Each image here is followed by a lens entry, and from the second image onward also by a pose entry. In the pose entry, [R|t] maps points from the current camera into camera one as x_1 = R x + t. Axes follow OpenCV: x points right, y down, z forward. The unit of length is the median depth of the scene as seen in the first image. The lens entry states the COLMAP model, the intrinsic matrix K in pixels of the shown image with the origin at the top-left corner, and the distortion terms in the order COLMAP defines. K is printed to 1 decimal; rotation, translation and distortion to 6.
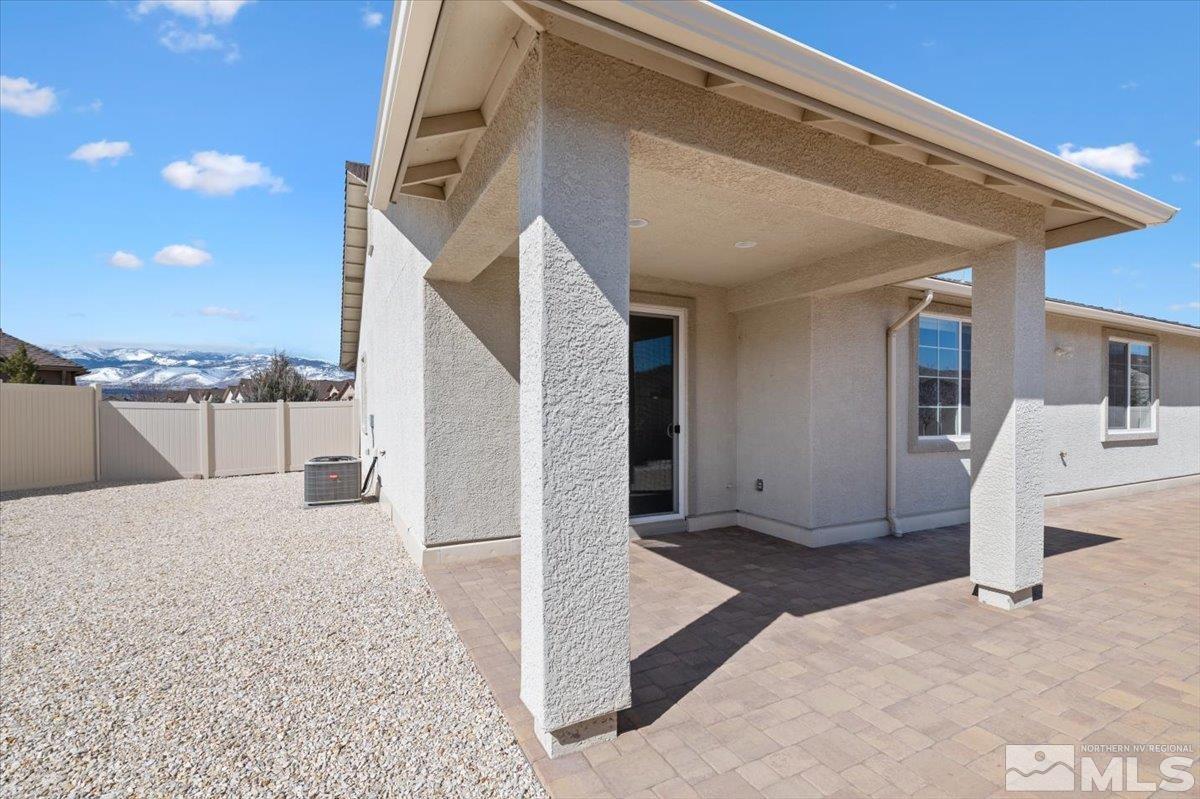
lens RADIAL K [[526.2, 0, 600.2], [0, 526.2, 409.6], [0, 0, 1]] dist [0.011031, -0.002758]
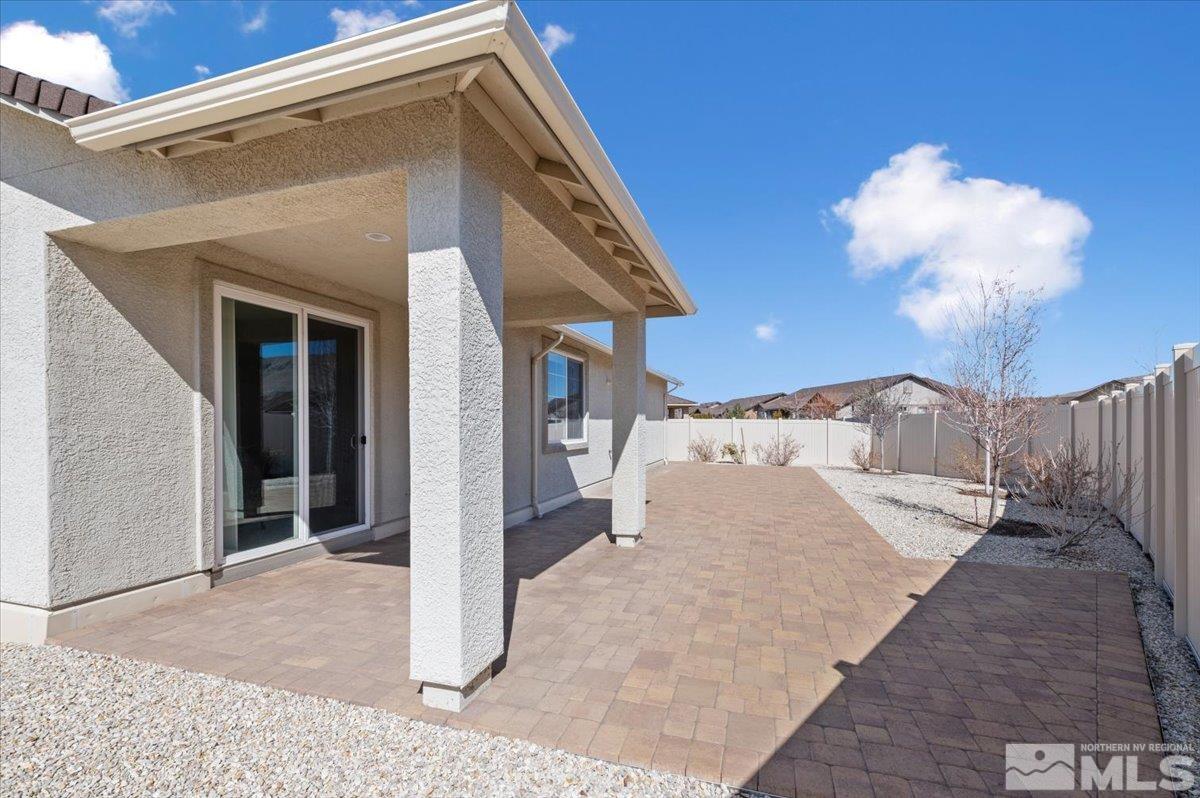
lens RADIAL K [[526.2, 0, 576.7], [0, 526.2, 424.5], [0, 0, 1]] dist [0.011031, -0.002758]
pose [[0.728568, -0.003348, 0.684966, -0.392038], [0.003851, 0.999992, 0.000791, 0.013516], [-0.684963, 0.002062, 0.728575, -0.017172]]
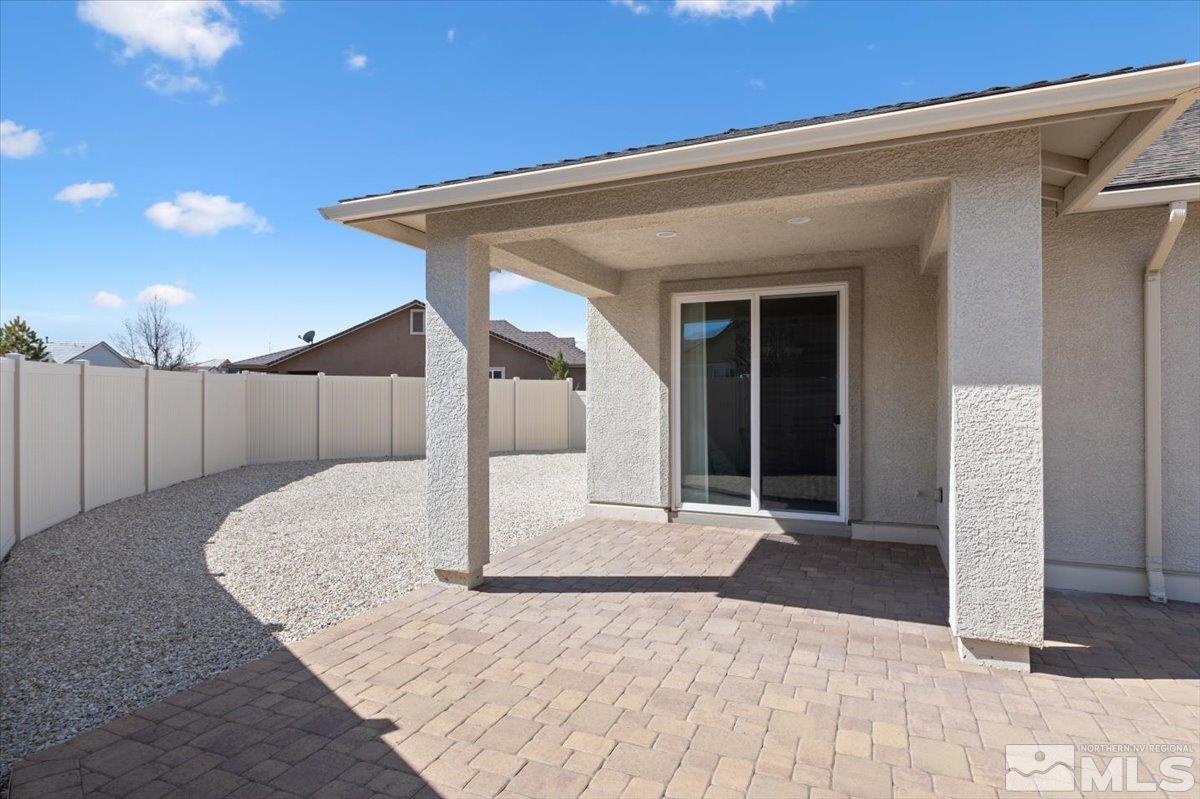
lens RADIAL K [[604.6, 0, 560.1], [0, 604.6, 391.8], [0, 0, 1]] dist [0.010759, -0.000530]
pose [[0.624476, -0.007632, -0.781006, 1.036106], [0.002124, 0.999965, -0.008074, -0.003751], [0.781041, 0.003383, 0.624471, 0.004287]]
